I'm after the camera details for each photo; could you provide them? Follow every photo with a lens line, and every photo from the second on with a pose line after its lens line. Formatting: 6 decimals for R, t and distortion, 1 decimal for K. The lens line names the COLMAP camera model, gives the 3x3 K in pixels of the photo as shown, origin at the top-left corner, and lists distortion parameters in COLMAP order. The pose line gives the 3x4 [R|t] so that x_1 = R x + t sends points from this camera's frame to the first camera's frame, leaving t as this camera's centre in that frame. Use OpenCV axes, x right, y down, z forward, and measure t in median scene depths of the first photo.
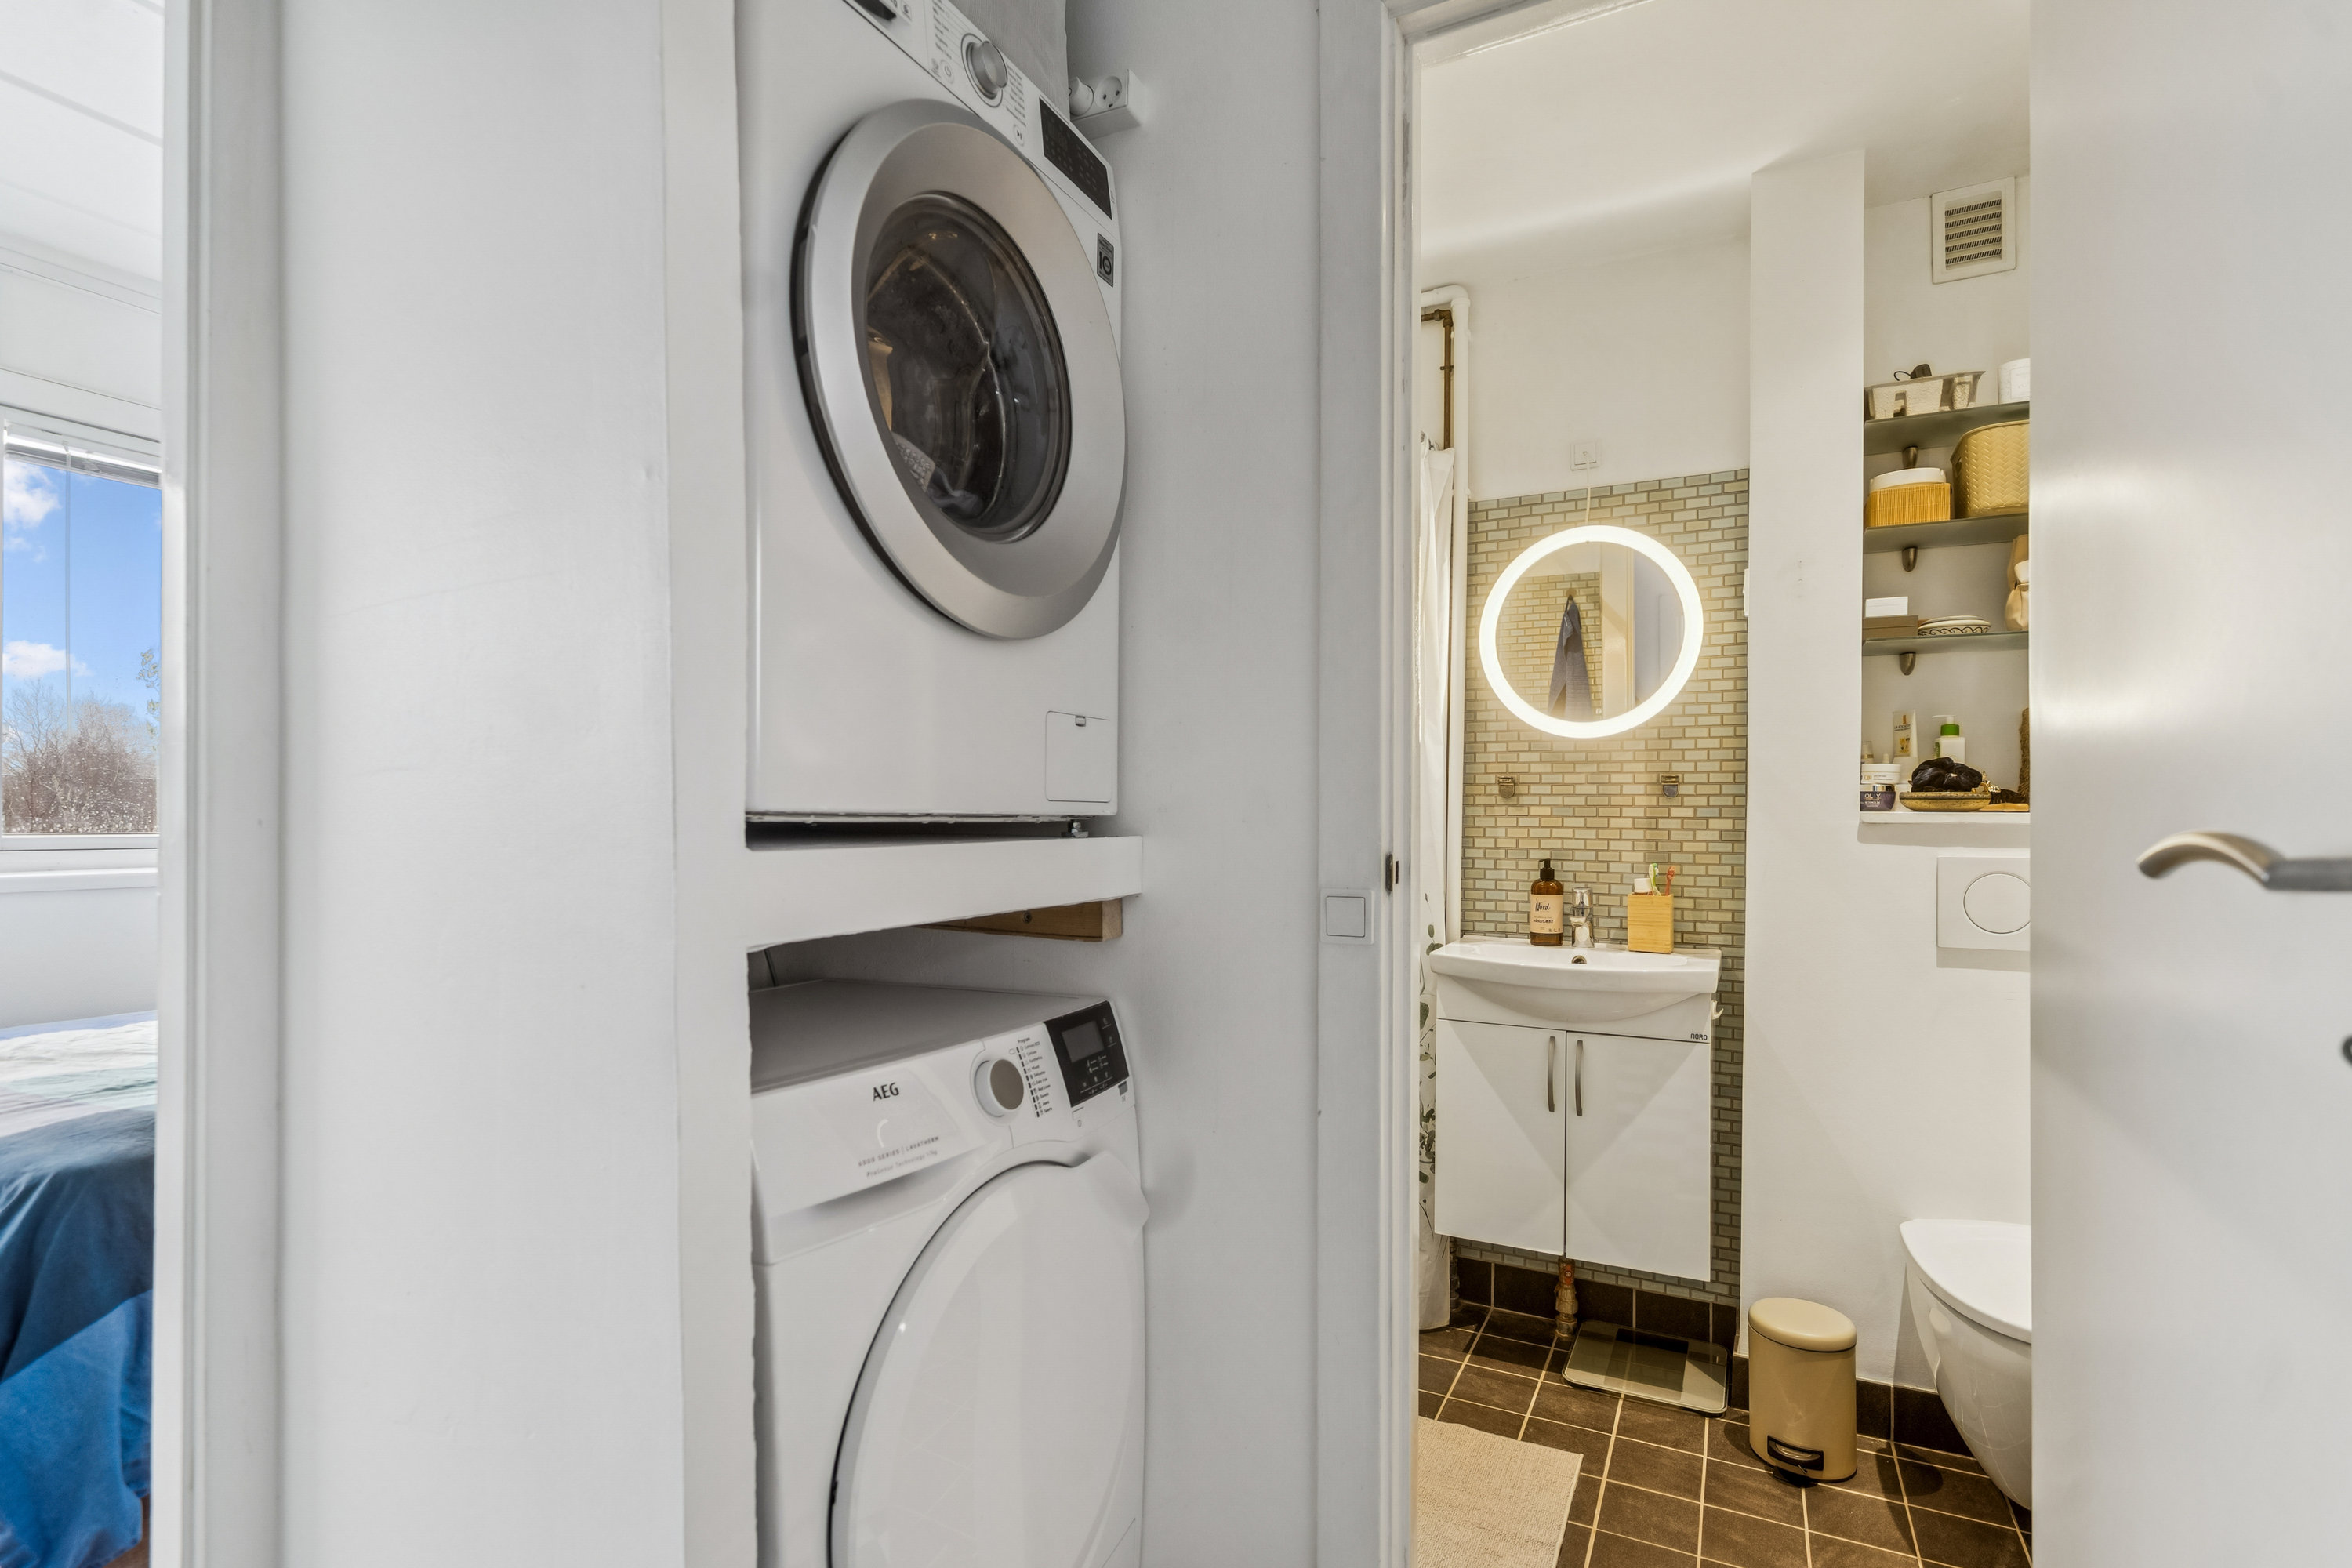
lens RADIAL K [[1123.8, 0, 1205.5], [0, 1123.8, 828.8], [0, 0, 1]] dist [0.004922, 0.001592]
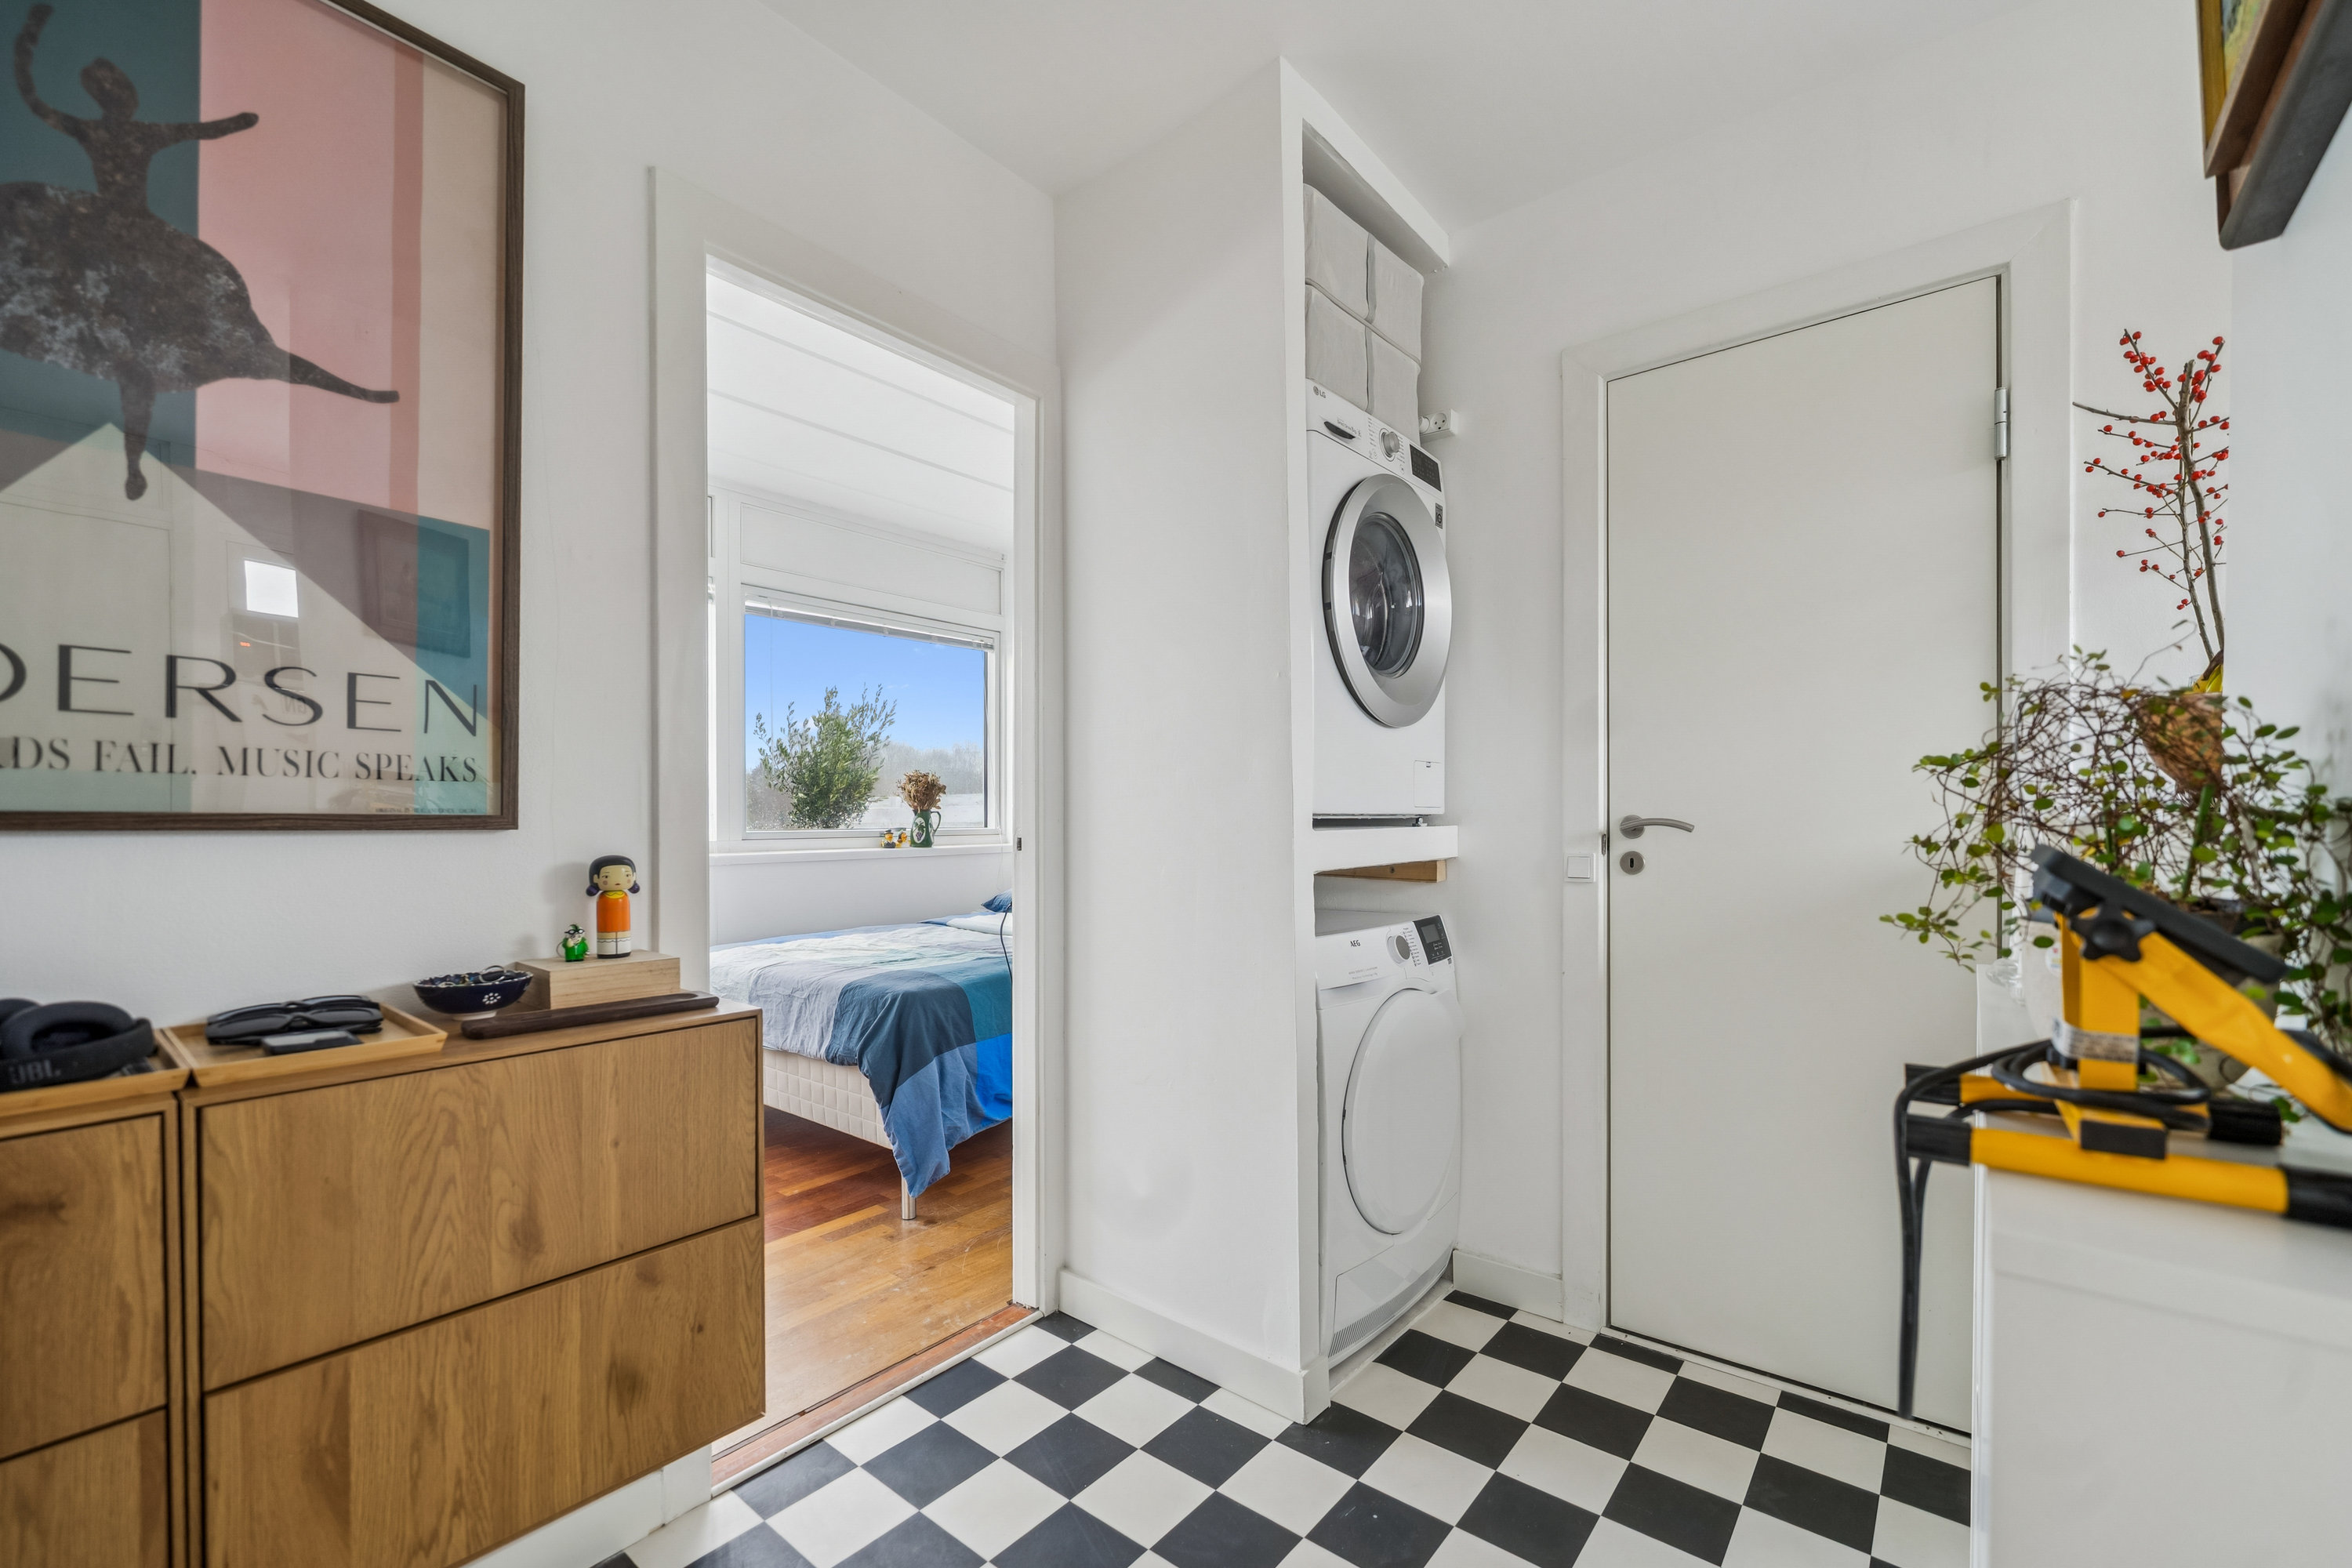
lens RADIAL K [[971.6, 0, 1188.0], [0, 971.6, 832.9], [0, 0, 1]] dist [-0.001206, 0.000362]
pose [[0.974043, -0.003457, -0.226337, -0.137768], [0.005193, 0.999961, 0.007077, 0.006001], [0.226304, -0.008069, 0.974023, -0.697476]]
